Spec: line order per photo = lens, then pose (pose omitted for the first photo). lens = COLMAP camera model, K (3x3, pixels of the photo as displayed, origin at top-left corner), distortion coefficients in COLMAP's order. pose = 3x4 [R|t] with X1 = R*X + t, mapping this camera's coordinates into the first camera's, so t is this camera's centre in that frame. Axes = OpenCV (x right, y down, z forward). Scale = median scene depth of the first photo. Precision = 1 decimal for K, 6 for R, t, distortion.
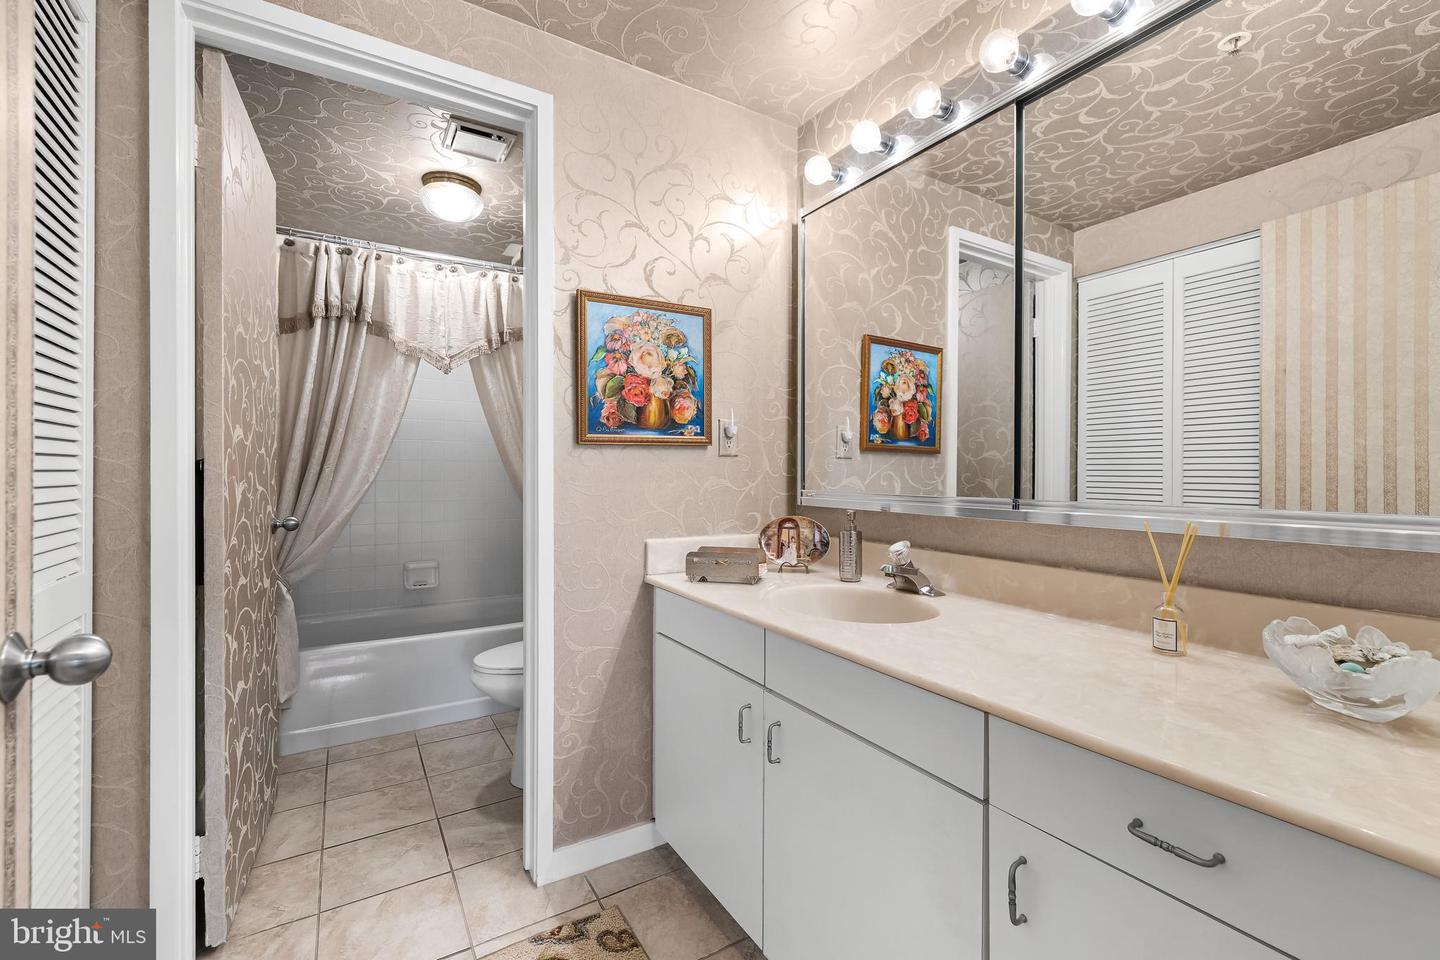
lens RADIAL K [[609.0, 0, 714.5], [0, 609.0, 474.5], [0, 0, 1]] dist [0.006679, -0.000026]
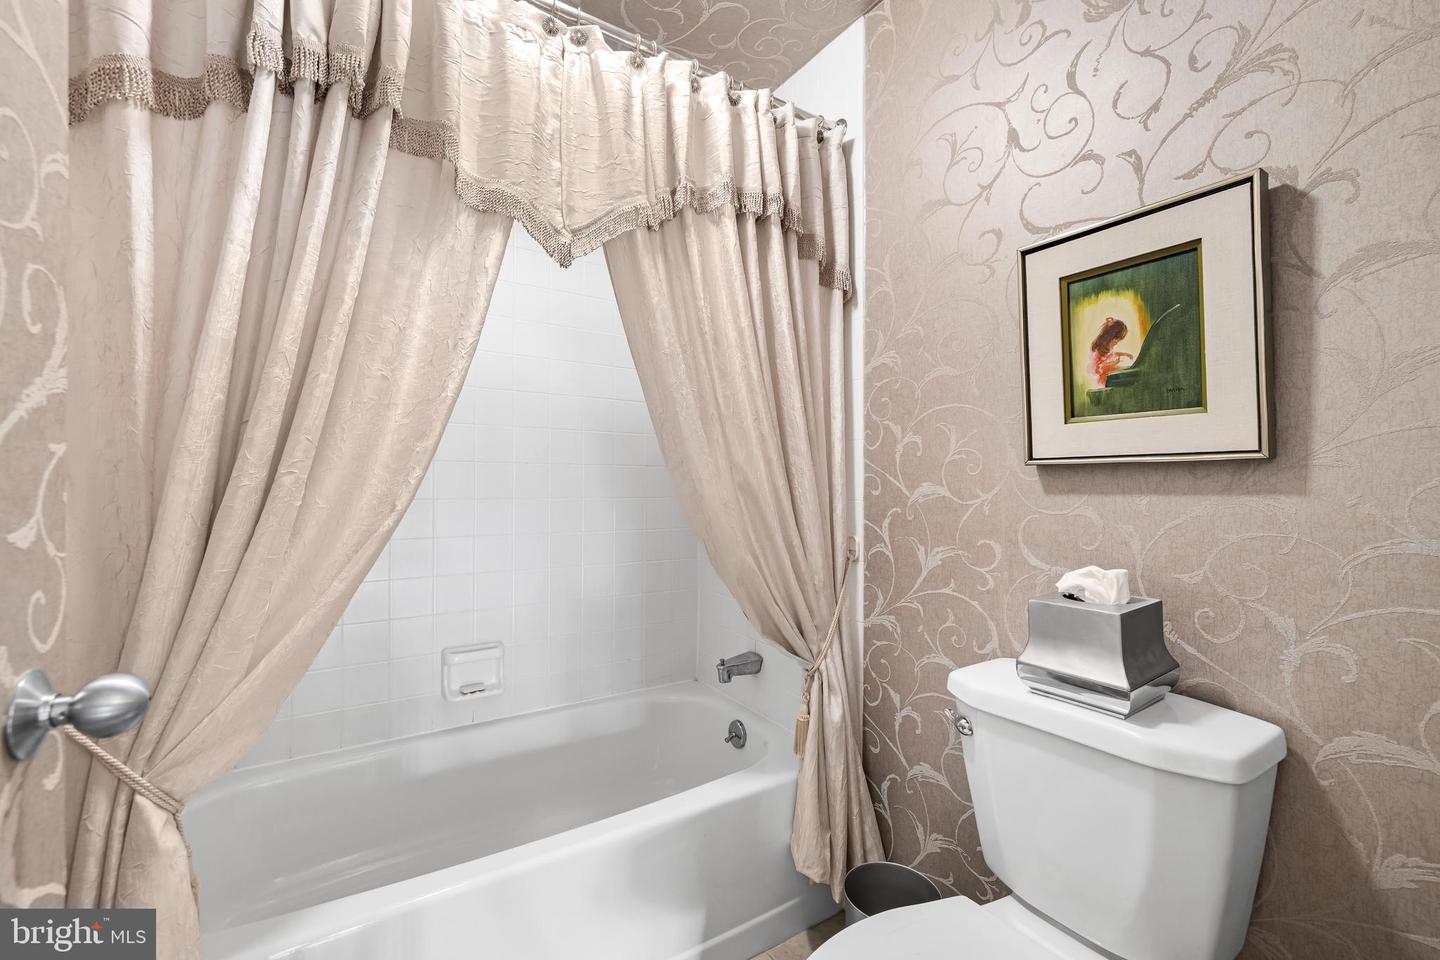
lens RADIAL K [[609.0, 0, 722.3], [0, 609.0, 482.9], [0, 0, 1]] dist [0.006679, -0.000026]
pose [[0.999506, 0.003274, 0.031250, -0.361181], [-0.003116, 0.999982, -0.005077, -0.003951], [-0.031266, 0.004977, 0.999499, 0.588138]]
